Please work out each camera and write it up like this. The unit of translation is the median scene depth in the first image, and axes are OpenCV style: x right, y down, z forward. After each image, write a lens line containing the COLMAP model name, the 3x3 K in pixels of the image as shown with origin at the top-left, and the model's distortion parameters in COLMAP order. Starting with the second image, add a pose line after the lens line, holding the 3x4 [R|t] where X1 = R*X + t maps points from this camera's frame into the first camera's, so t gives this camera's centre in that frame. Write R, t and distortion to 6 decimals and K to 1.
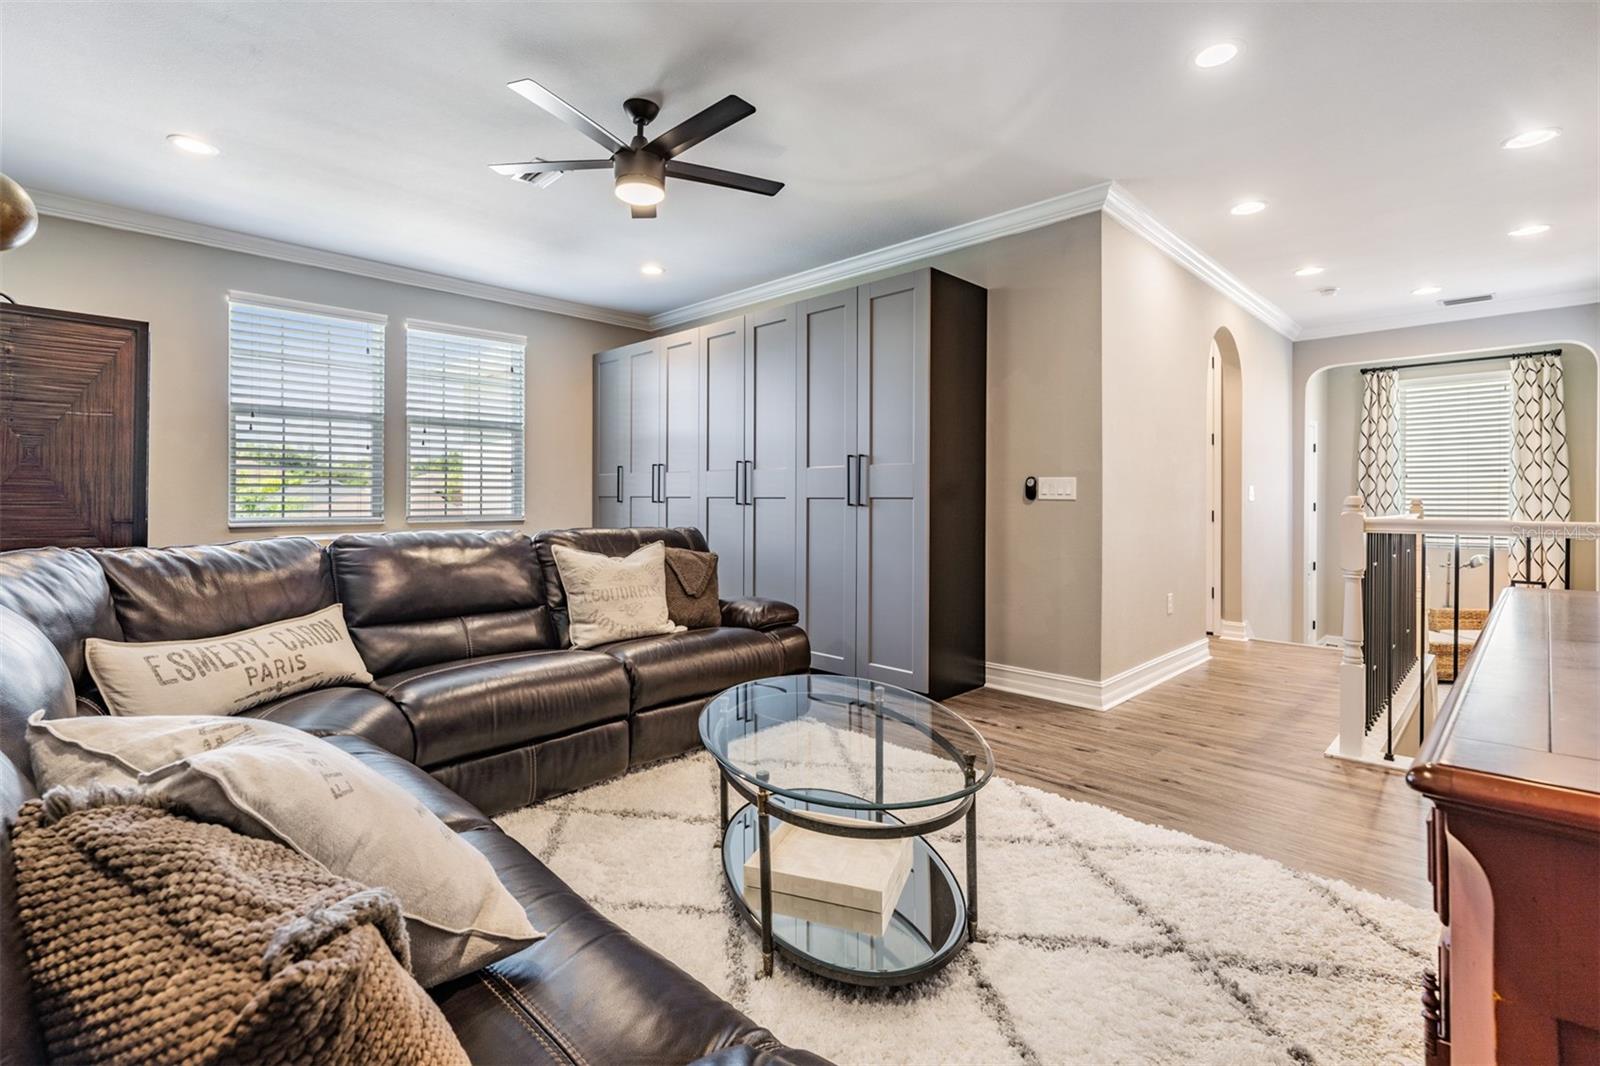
lens RADIAL K [[751.5, 0, 789.6], [0, 751.5, 492.4], [0, 0, 1]] dist [0.003604, -0.000578]
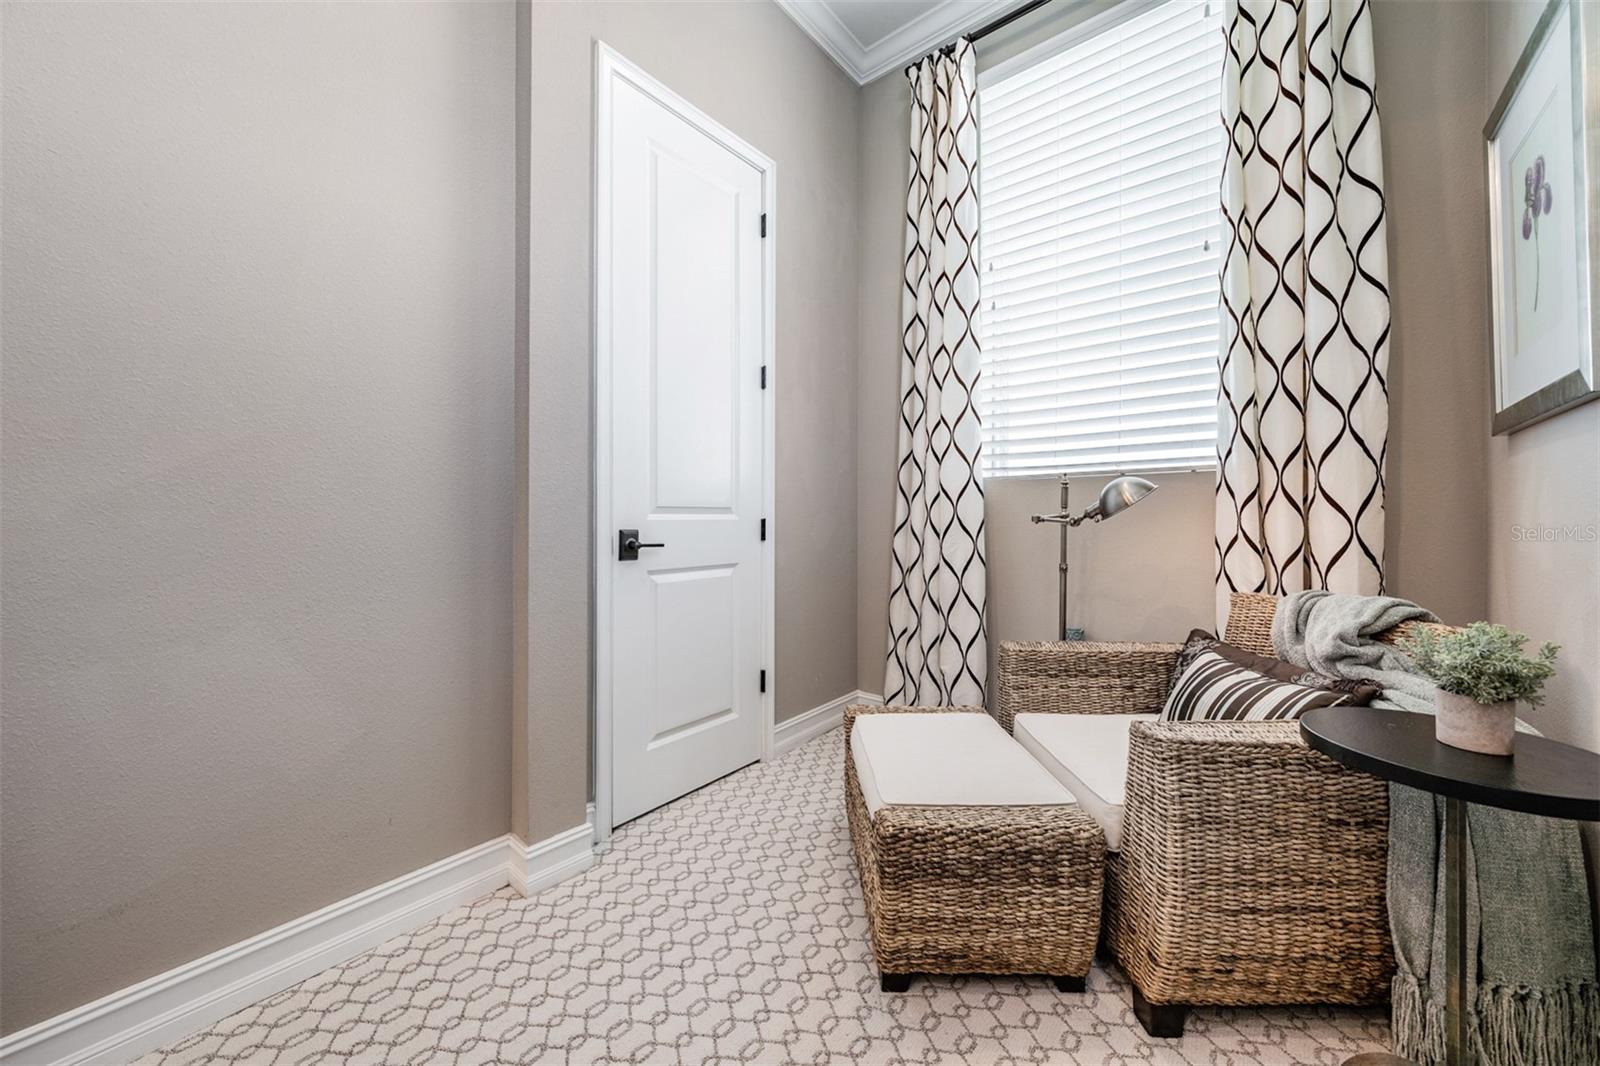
lens RADIAL K [[605.9, 0, 792.9], [0, 605.9, 518.4], [0, 0, 1]] dist [-0.000999, -0.000028]
pose [[0.996072, -0.002088, 0.088518, 0.765988], [0.001916, 0.999996, 0.002026, 0.099270], [-0.088521, -0.001849, 0.996073, 0.770315]]
